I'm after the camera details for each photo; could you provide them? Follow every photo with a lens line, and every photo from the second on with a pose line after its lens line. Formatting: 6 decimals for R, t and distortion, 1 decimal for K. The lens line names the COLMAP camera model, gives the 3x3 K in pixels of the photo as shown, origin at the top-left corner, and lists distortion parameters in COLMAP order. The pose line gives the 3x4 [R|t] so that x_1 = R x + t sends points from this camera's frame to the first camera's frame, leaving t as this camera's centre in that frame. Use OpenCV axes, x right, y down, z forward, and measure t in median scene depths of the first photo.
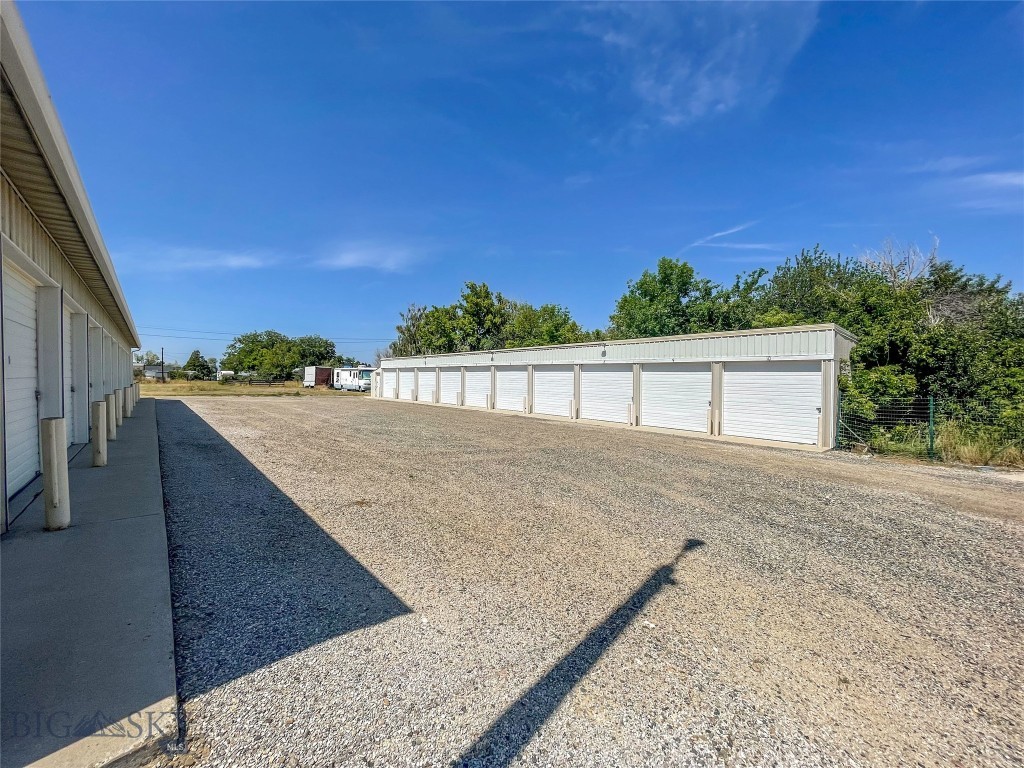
lens RADIAL K [[410.0, 0, 514.9], [0, 410.0, 379.3], [0, 0, 1]] dist [0.000805, 0.000333]
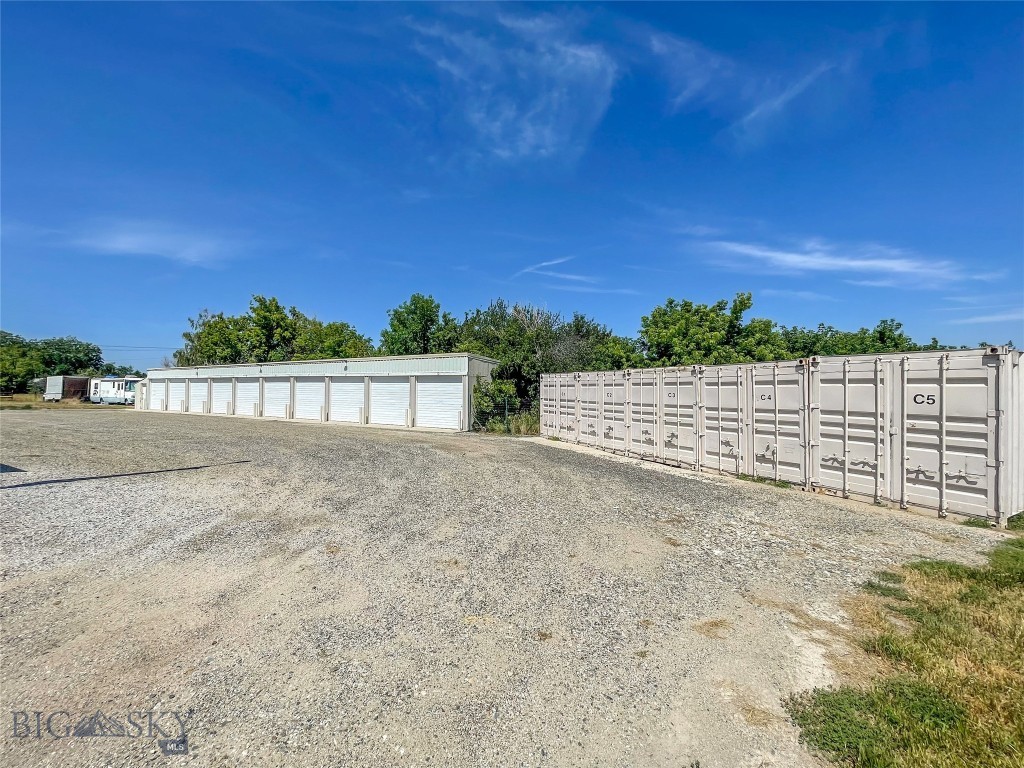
lens RADIAL K [[410.1, 0, 510.5], [0, 410.1, 393.9], [0, 0, 1]] dist [0.001284, 0.000216]
pose [[0.935070, -0.001120, 0.354462, 0.105813], [0.000710, 0.999999, 0.001286, 0.006430], [-0.354463, -0.000951, 0.935070, -0.158785]]
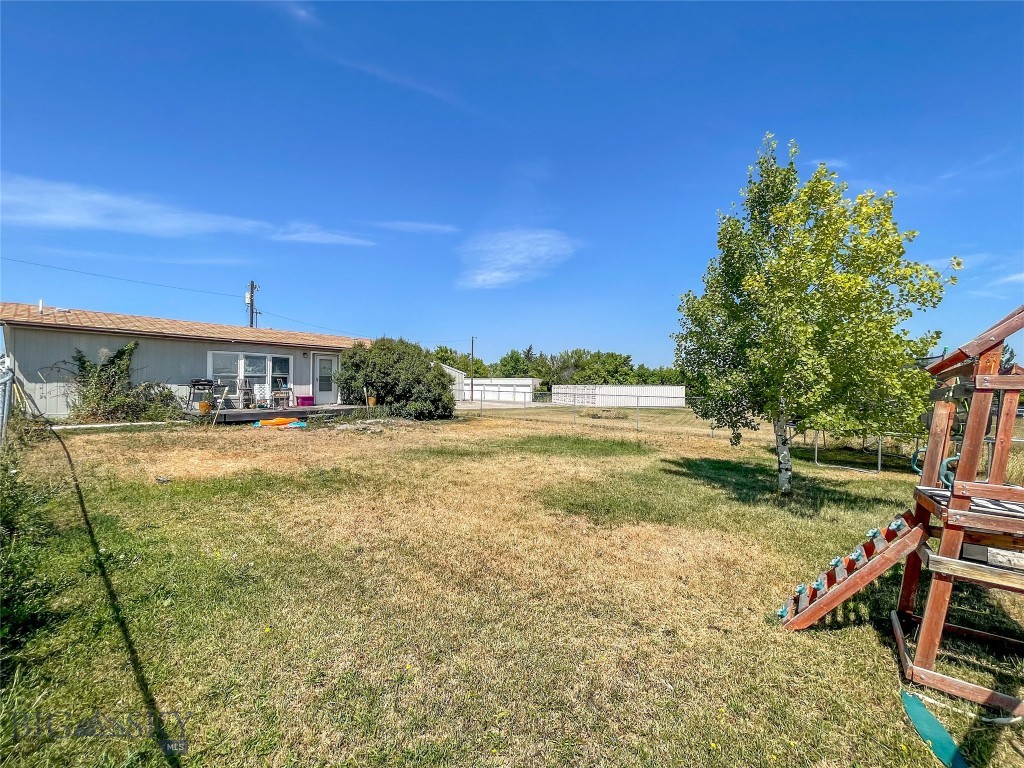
lens RADIAL K [[415.3, 0, 512.0], [0, 415.3, 384.0], [0, 0, 1]] dist [0.001486, 0.000037]
pose [[0.981063, 0.004603, 0.193633, -0.143003], [-0.001901, 0.999898, -0.014137, 0.005794], [-0.193679, 0.013502, 0.980972, -1.199059]]
